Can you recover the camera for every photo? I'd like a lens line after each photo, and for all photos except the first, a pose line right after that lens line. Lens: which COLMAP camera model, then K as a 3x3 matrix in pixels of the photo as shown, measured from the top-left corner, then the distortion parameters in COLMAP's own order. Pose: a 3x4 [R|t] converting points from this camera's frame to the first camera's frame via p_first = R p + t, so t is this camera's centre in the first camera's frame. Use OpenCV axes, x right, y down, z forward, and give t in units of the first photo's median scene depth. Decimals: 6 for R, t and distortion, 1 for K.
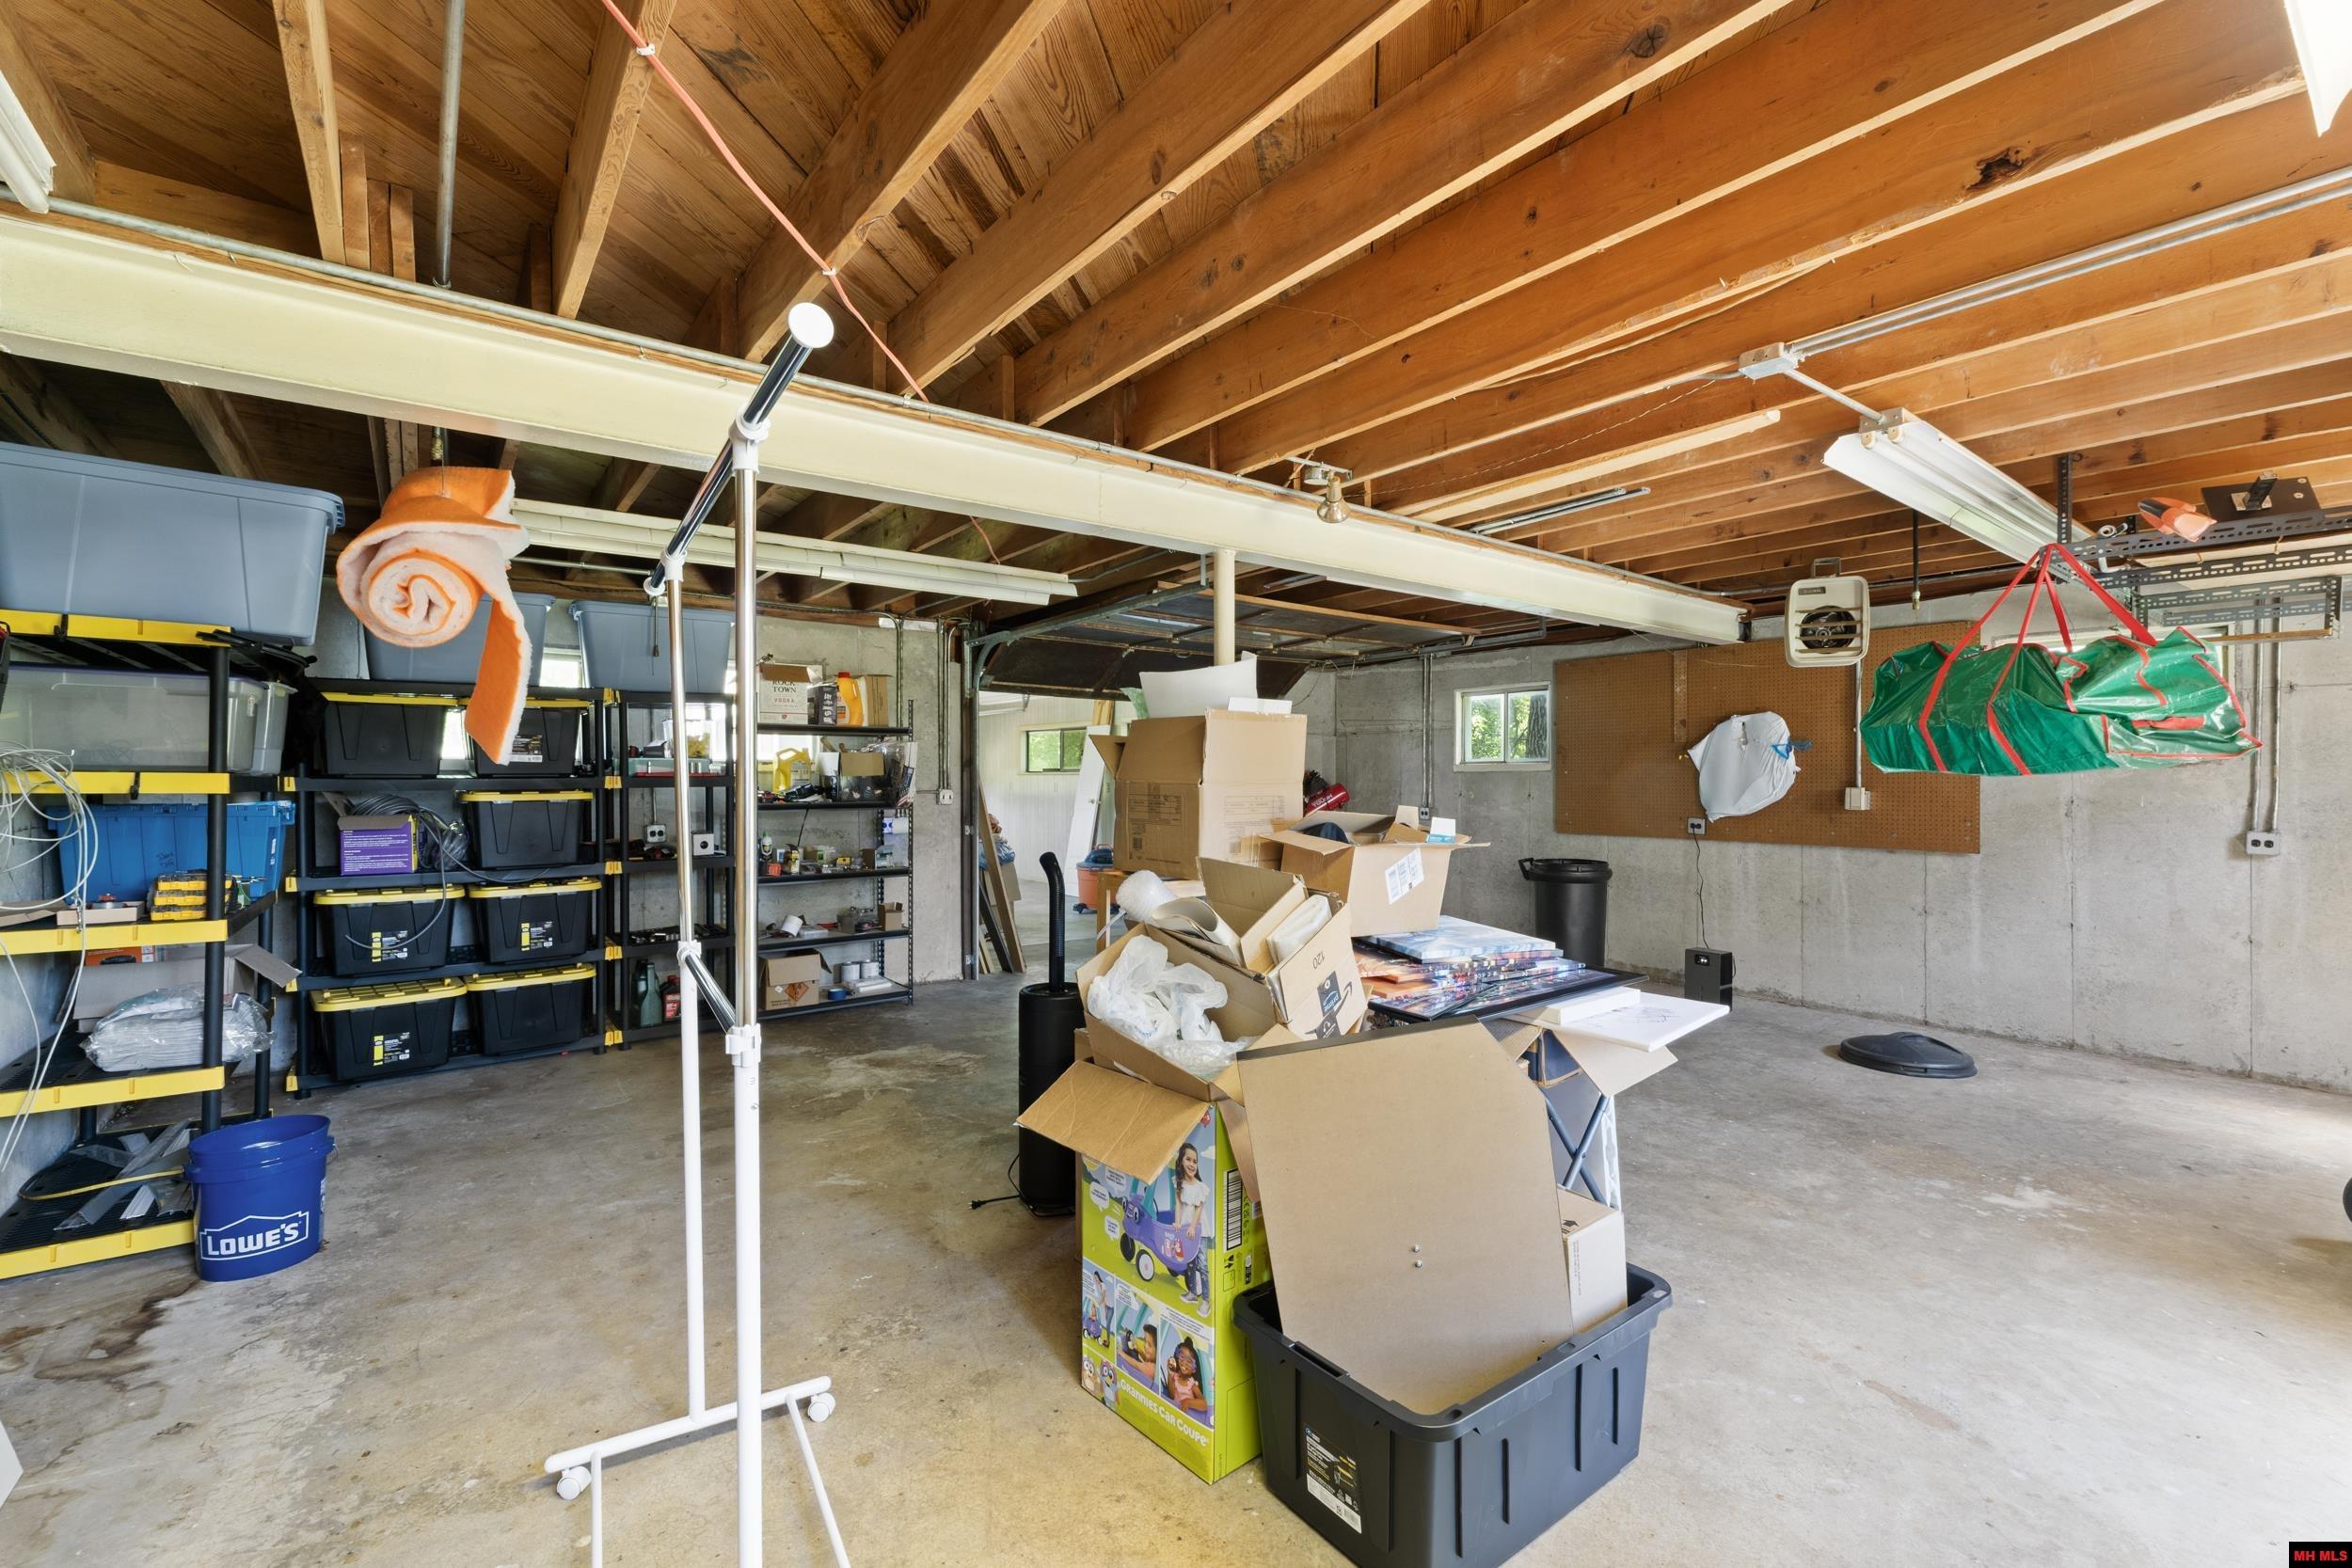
lens RADIAL K [[982.7, 0, 1176.0], [0, 982.7, 784.0], [0, 0, 1]] dist [0.001259, 0.000145]
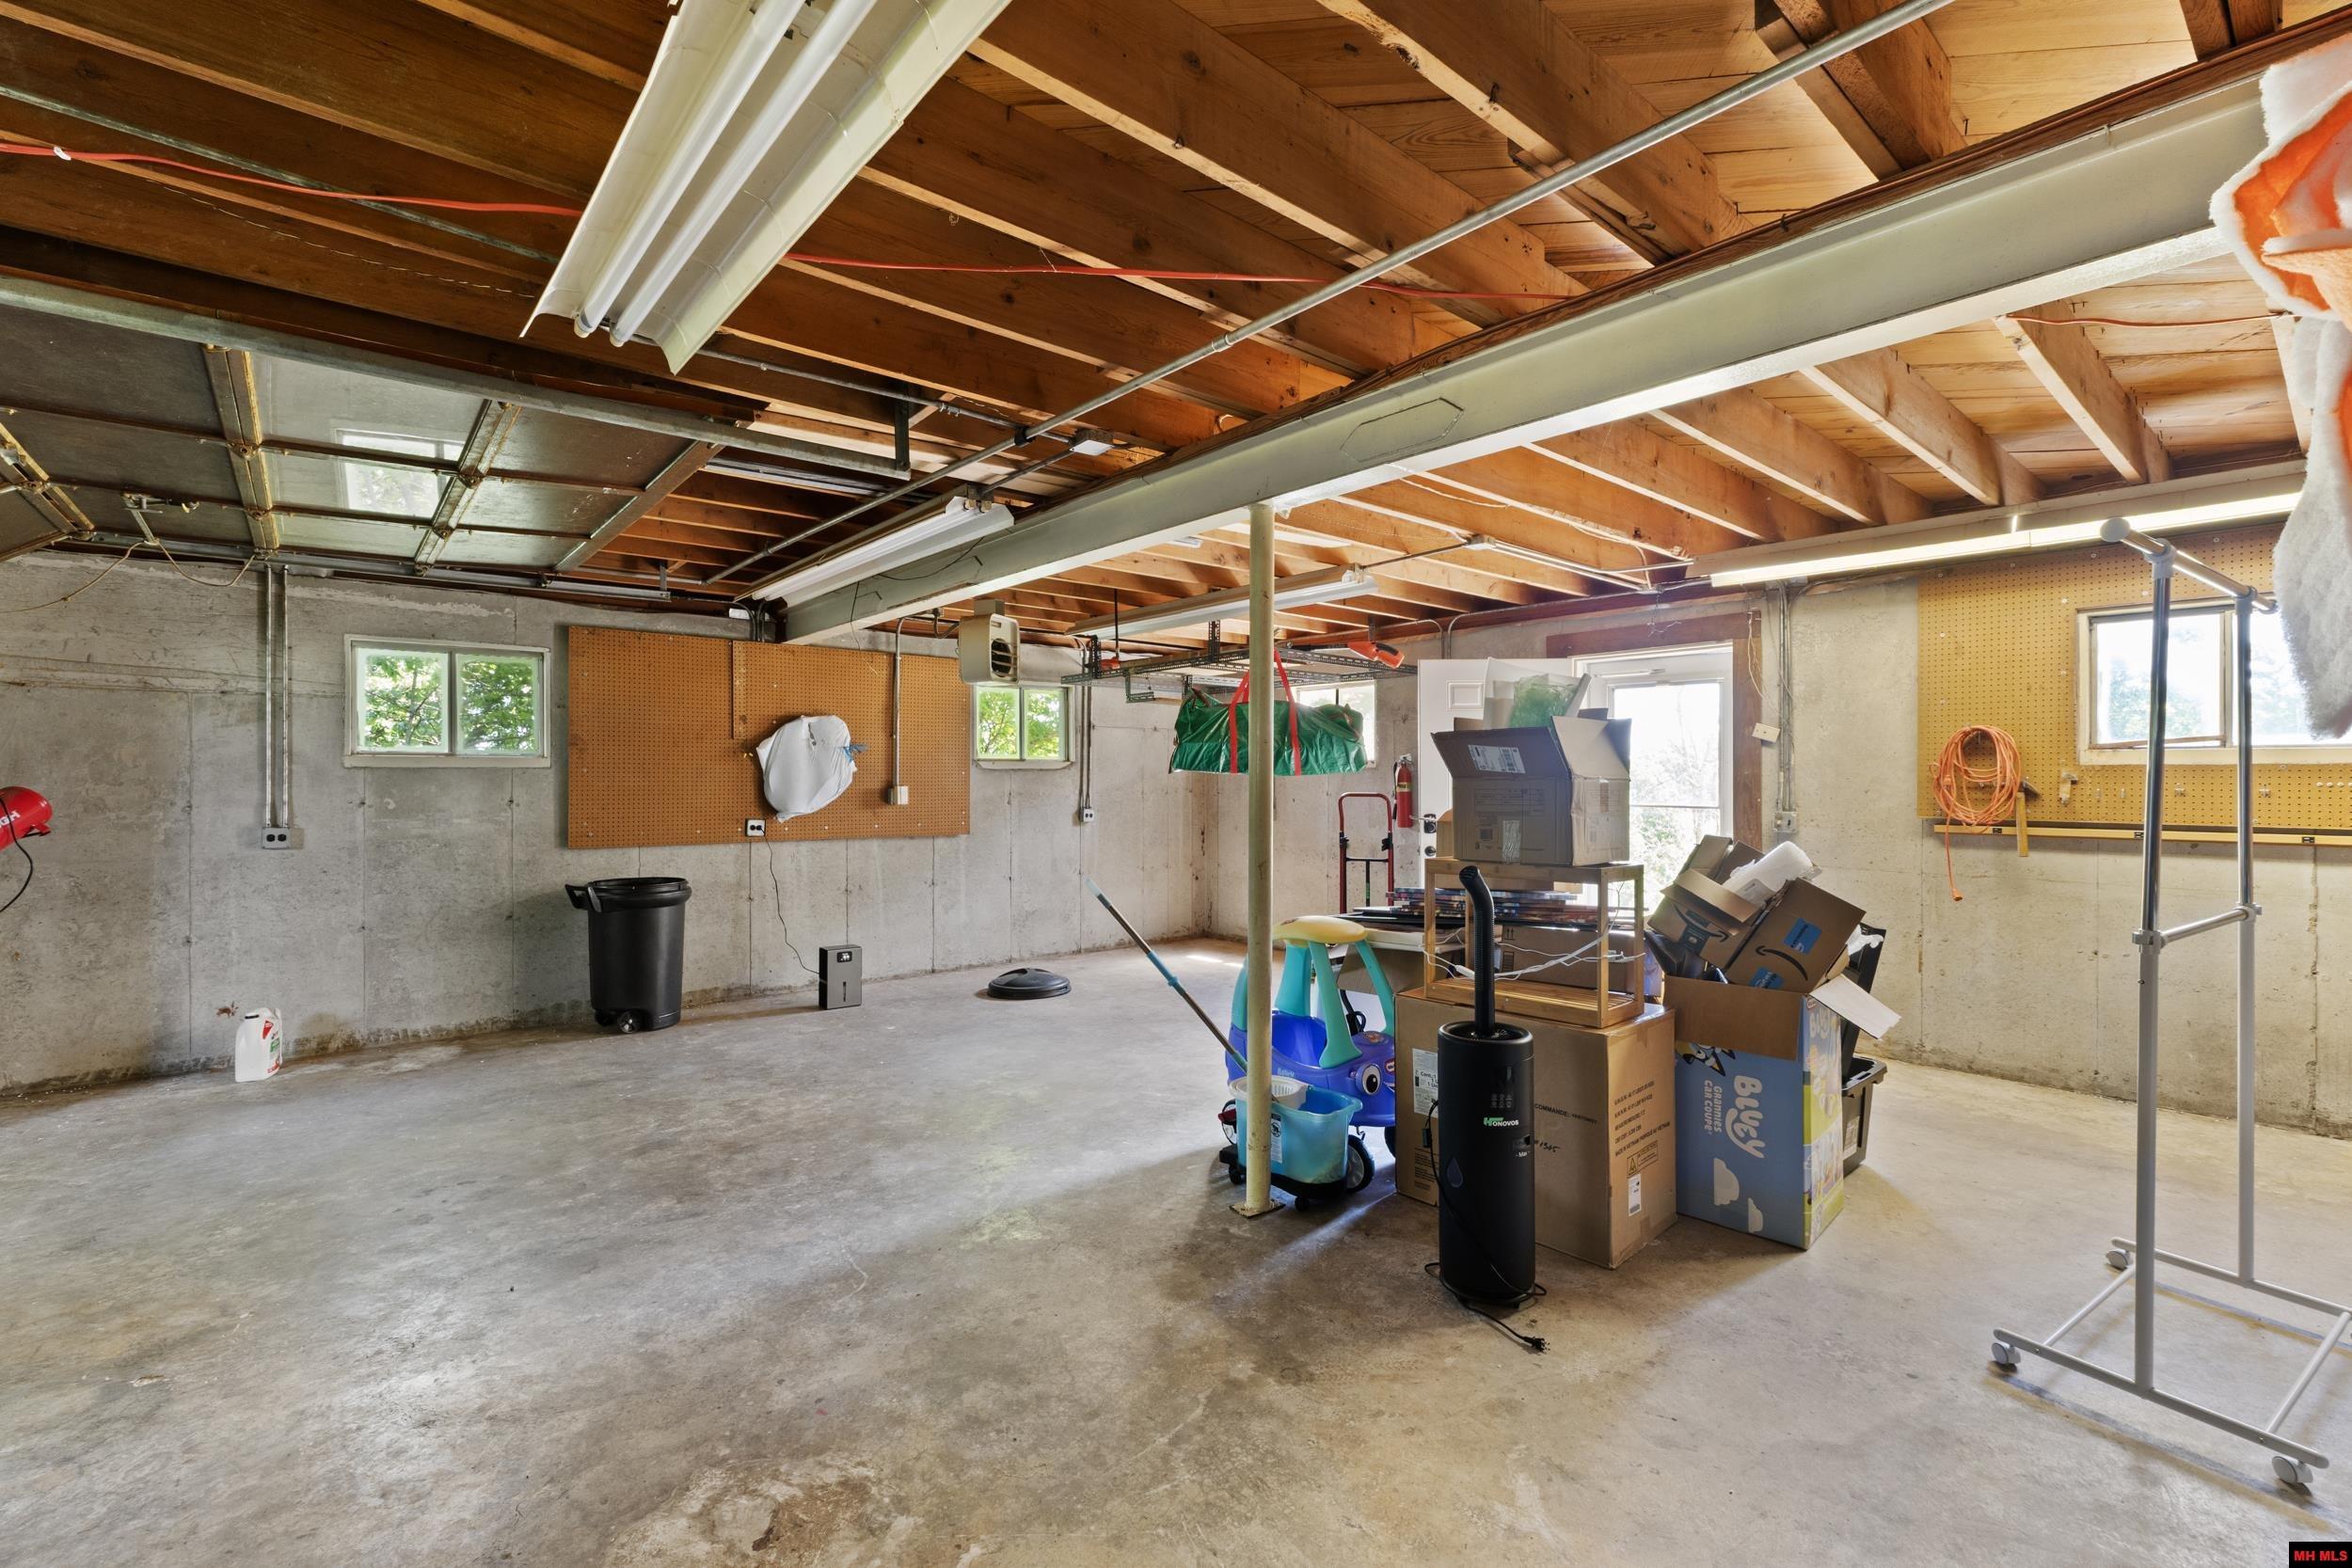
lens RADIAL K [[1006.1, 0, 1176.0], [0, 1006.1, 784.0], [0, 0, 1]] dist [0.000441, 0.000125]
pose [[-0.037101, -0.006139, 0.999293, -0.496910], [0.005501, 0.999965, 0.006347, -0.003872], [-0.999296, 0.005732, -0.037066, 0.674956]]
